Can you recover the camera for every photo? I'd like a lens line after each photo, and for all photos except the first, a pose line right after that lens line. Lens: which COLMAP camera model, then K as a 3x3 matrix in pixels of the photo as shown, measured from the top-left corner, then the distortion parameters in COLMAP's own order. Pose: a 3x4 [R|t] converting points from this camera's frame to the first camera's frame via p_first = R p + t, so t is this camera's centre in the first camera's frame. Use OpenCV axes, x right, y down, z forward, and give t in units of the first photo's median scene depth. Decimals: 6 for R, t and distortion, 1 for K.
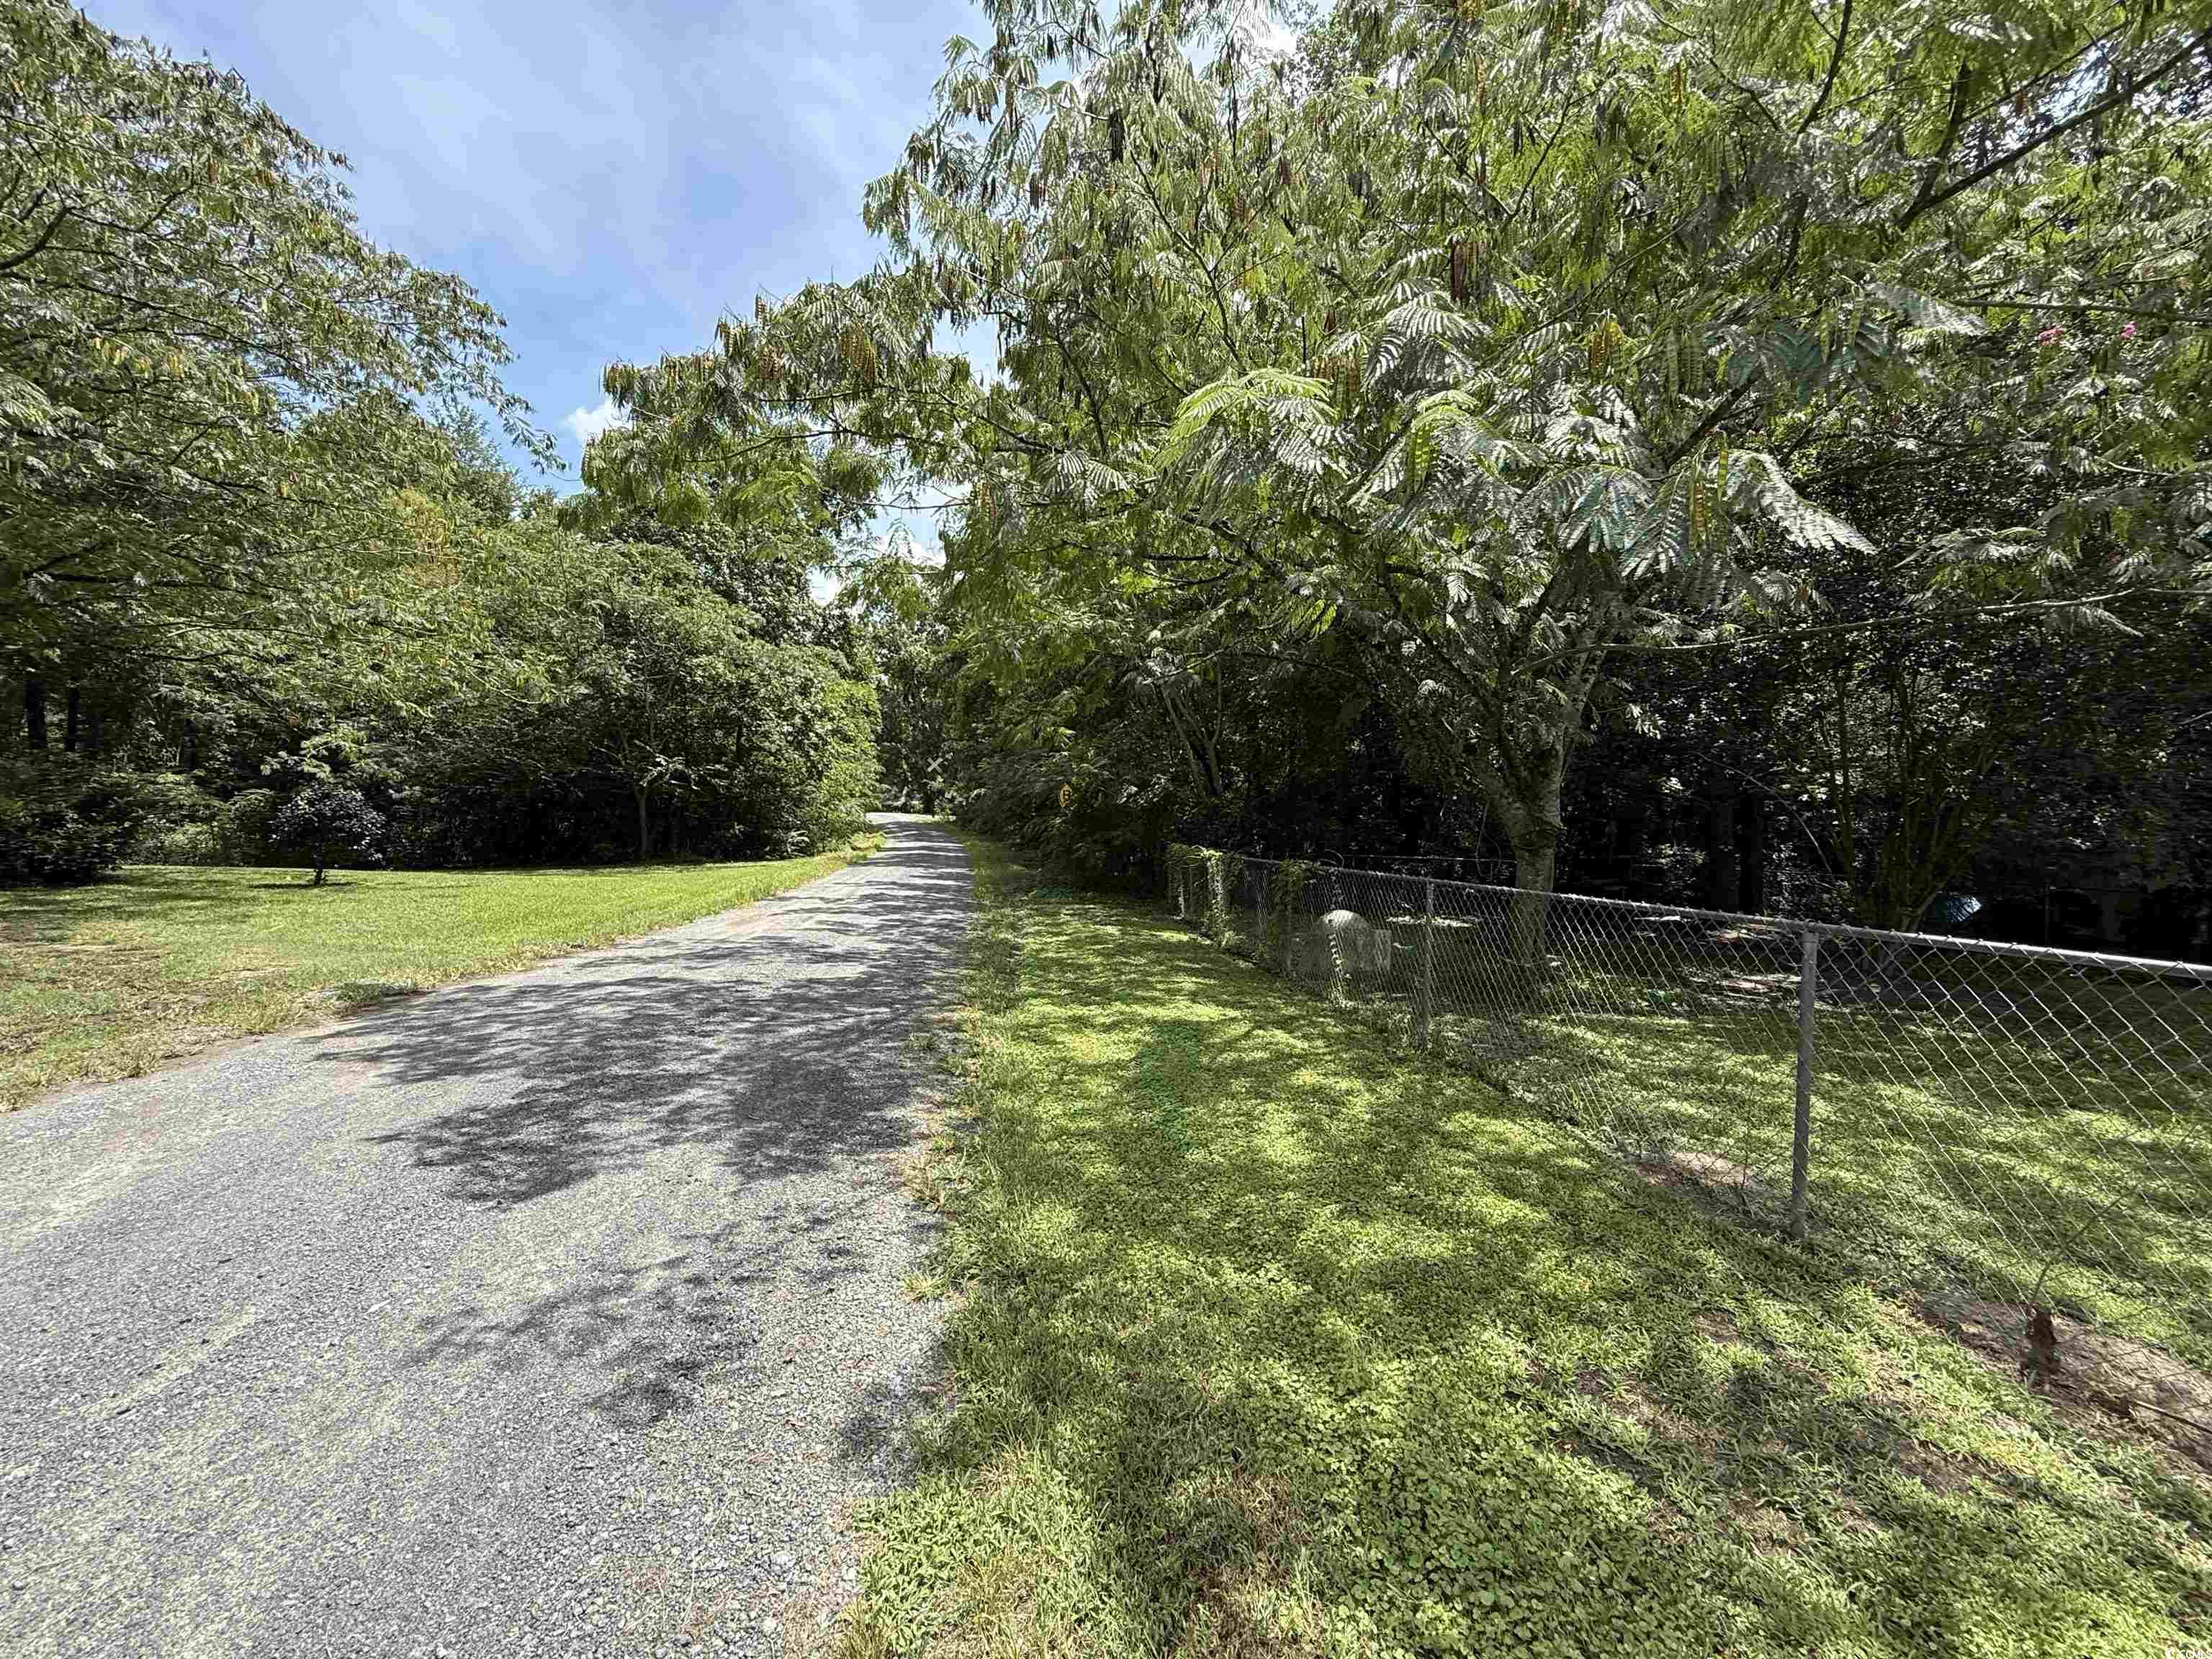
lens RADIAL K [[889.3, 0, 1097.4], [0, 889.3, 827.5], [0, 0, 1]] dist [0.001573, -0.000275]
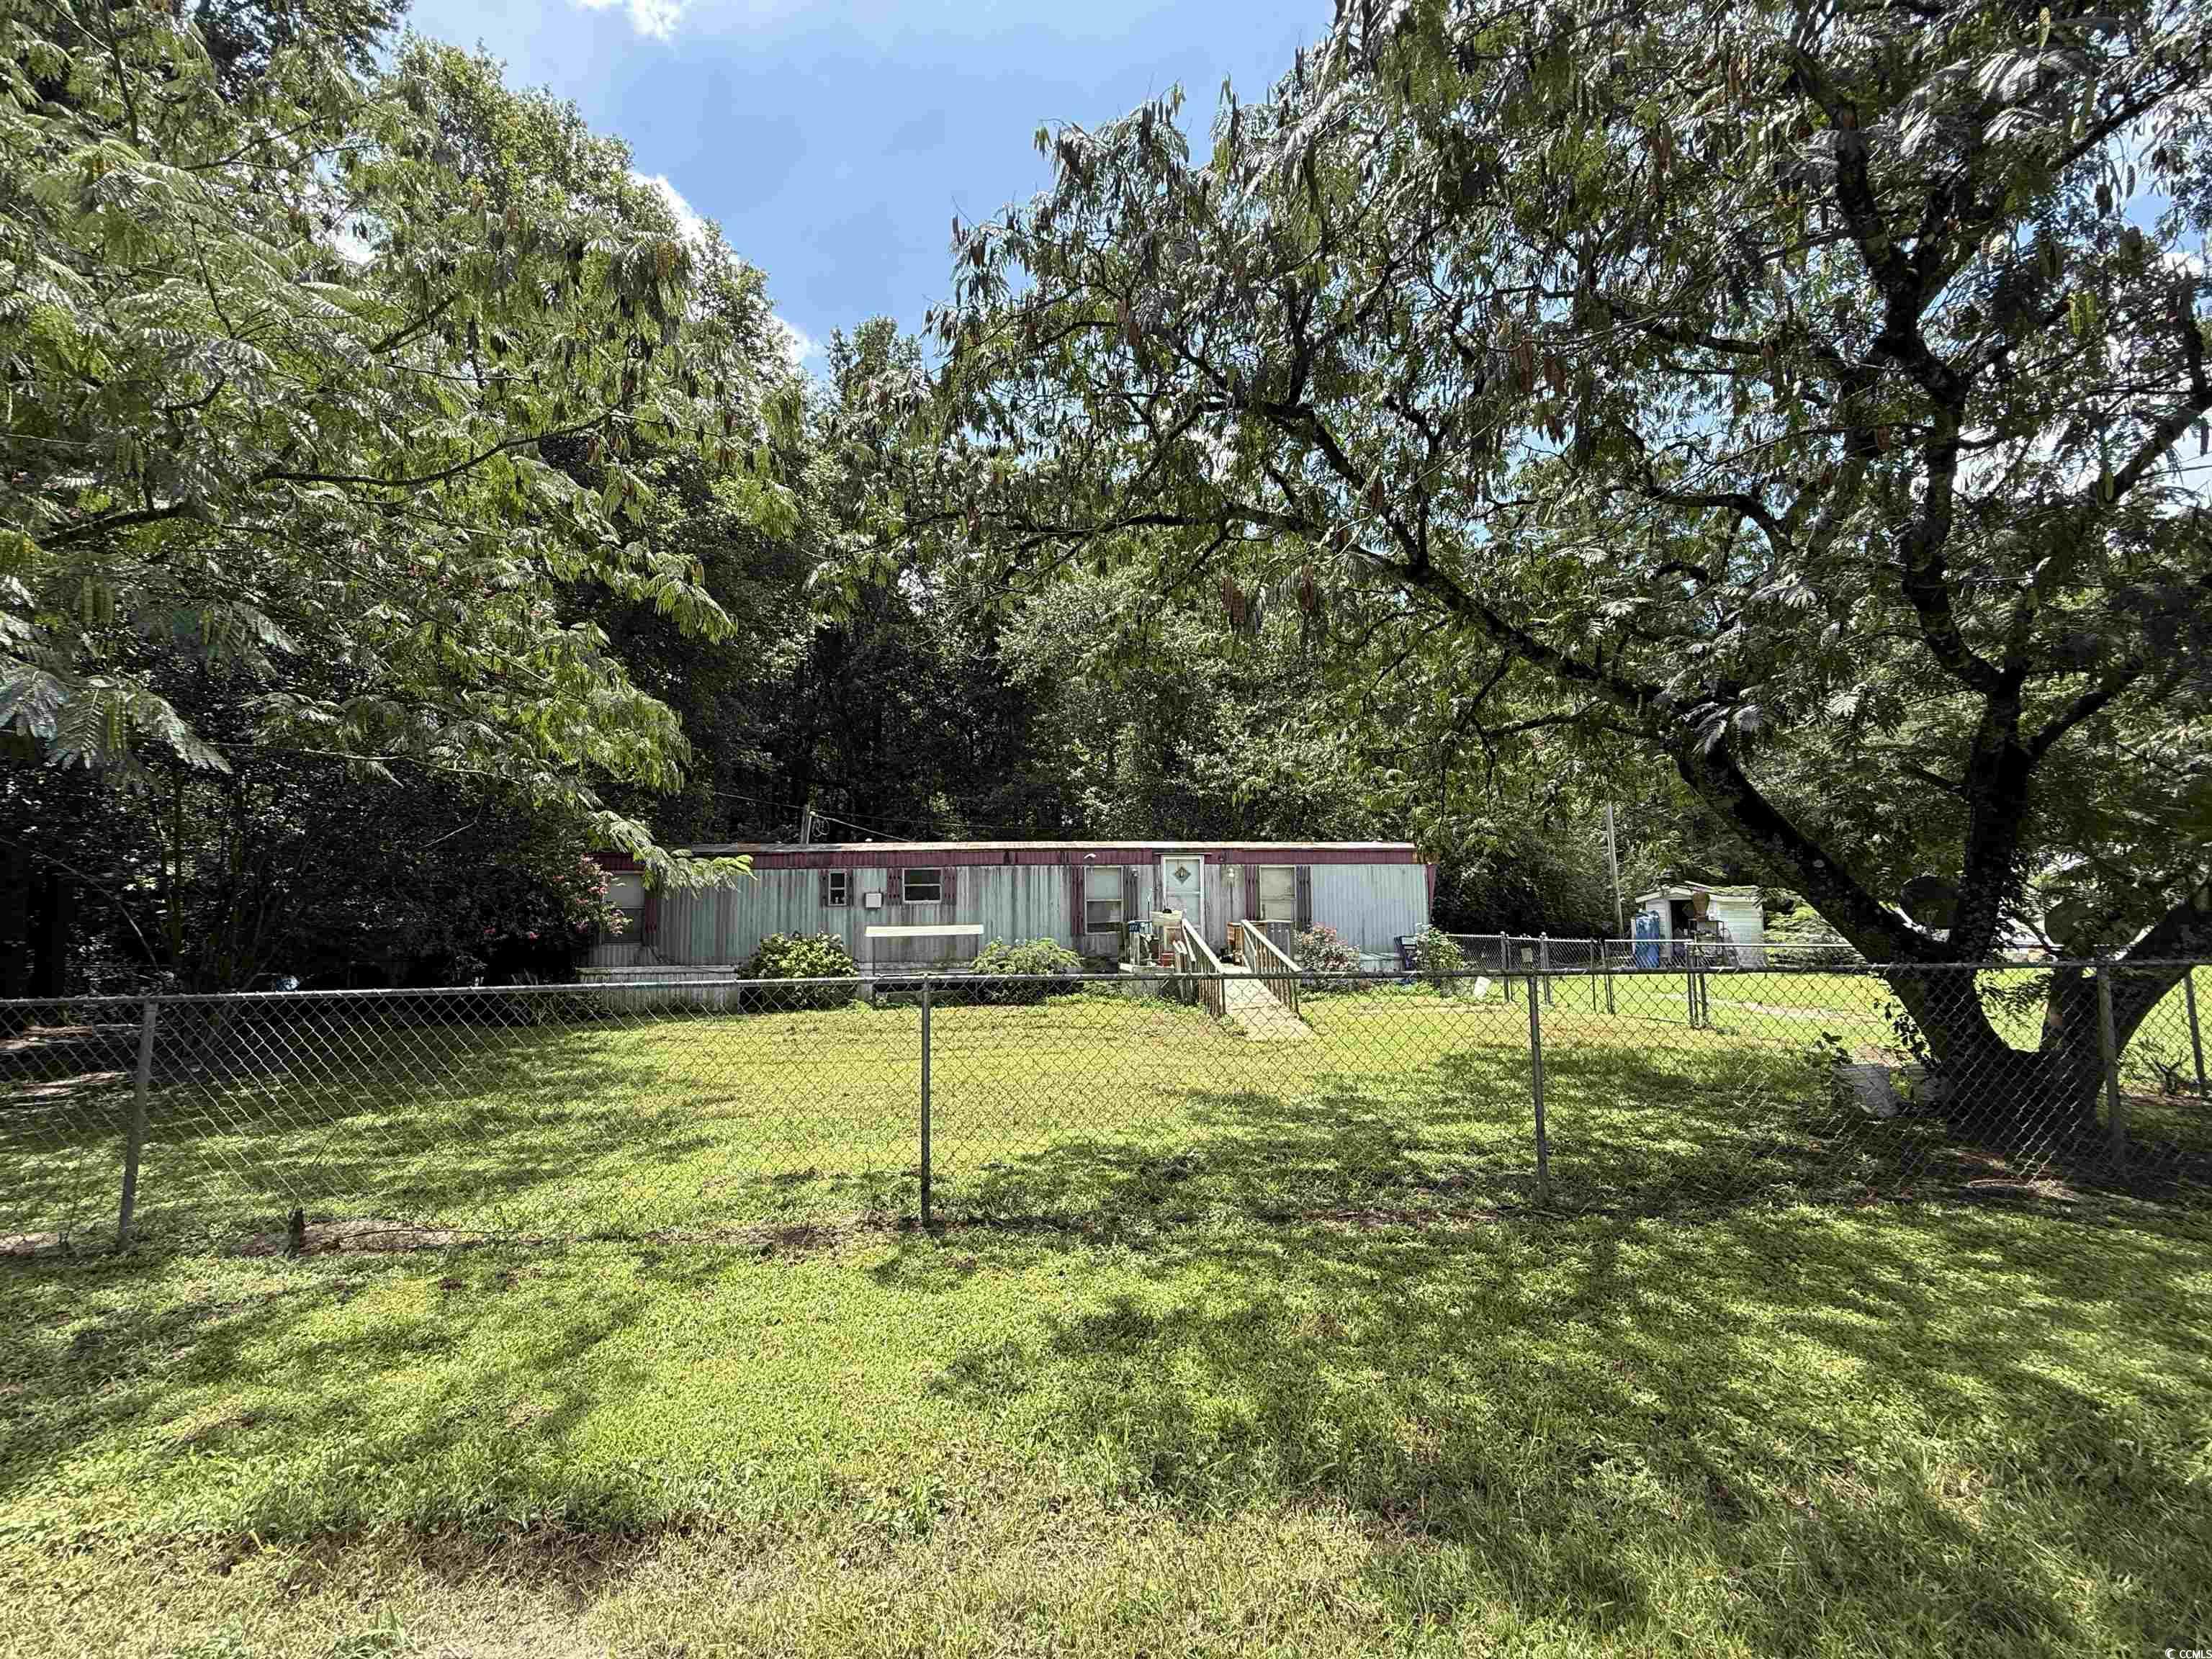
lens RADIAL K [[889.3, 0, 1097.5], [0, 889.3, 830.0], [0, 0, 1]] dist [0.001573, -0.000275]
pose [[0.066224, 0.078476, 0.994714, -0.229916], [0.014752, 0.996716, -0.079616, -0.005046], [-0.997696, 0.019946, 0.064849, -0.254857]]
